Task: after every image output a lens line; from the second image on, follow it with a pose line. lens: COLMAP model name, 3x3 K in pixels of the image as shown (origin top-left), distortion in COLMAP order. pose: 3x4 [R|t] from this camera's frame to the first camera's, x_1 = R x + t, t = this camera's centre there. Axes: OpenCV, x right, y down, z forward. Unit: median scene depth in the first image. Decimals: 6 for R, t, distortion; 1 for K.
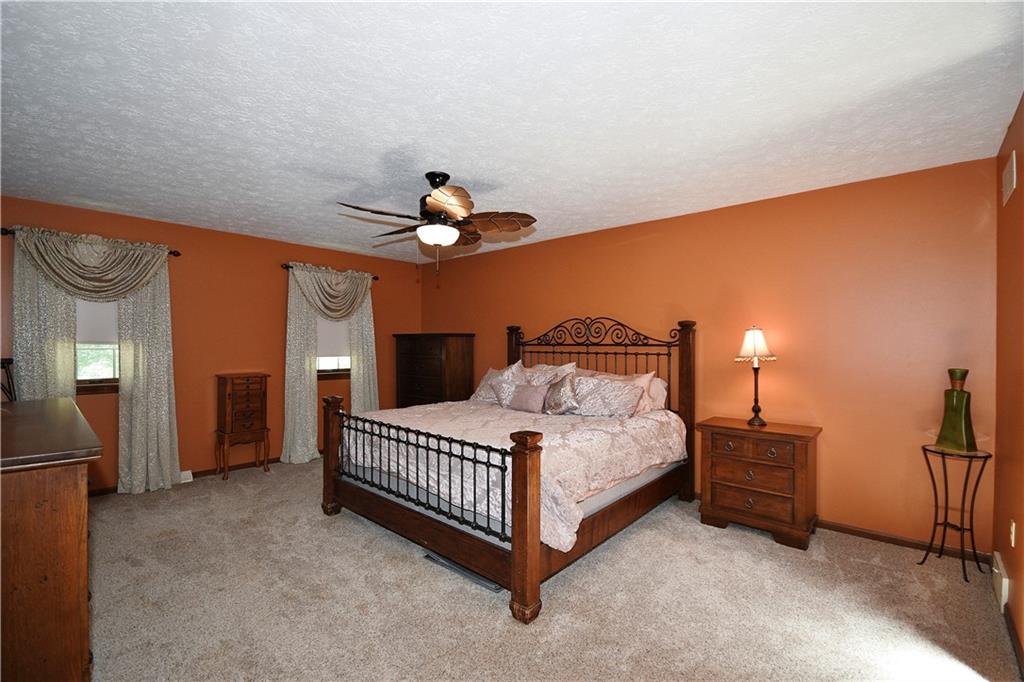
lens RADIAL K [[459.3, 0, 512.2], [0, 459.3, 342.1], [0, 0, 1]] dist [-0.003185, -0.000769]
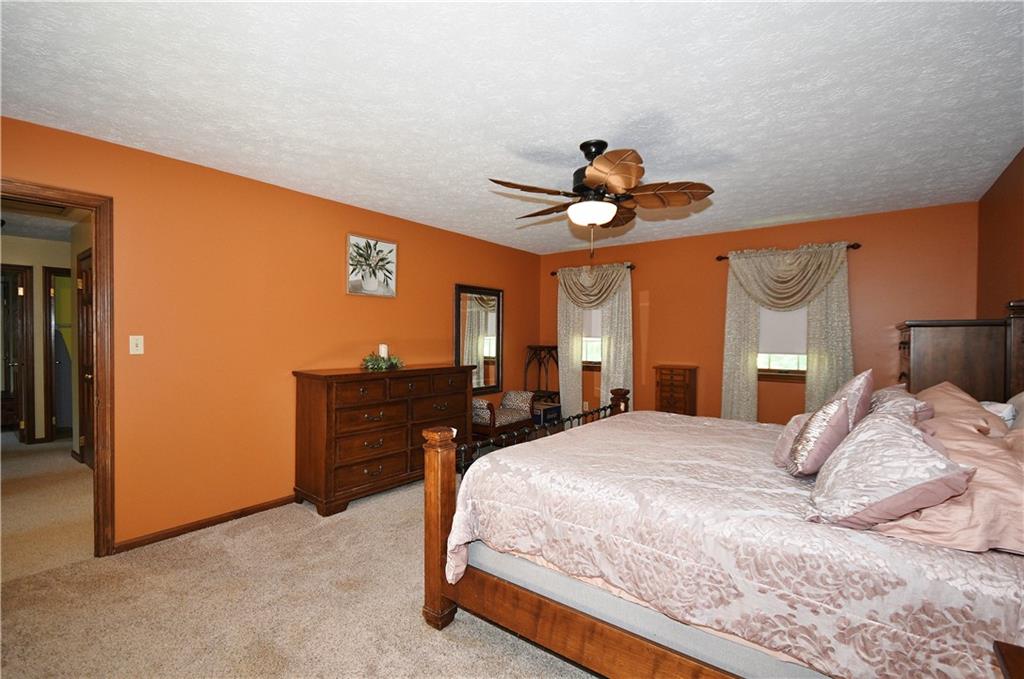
lens RADIAL K [[459.3, 0, 512.6], [0, 459.3, 339.7], [0, 0, 1]] dist [-0.003185, -0.000769]
pose [[0.081349, 0.005811, -0.996669, 0.473337], [-0.003435, 0.999979, 0.005550, 0.002984], [0.996680, 0.002972, 0.081367, 0.531571]]
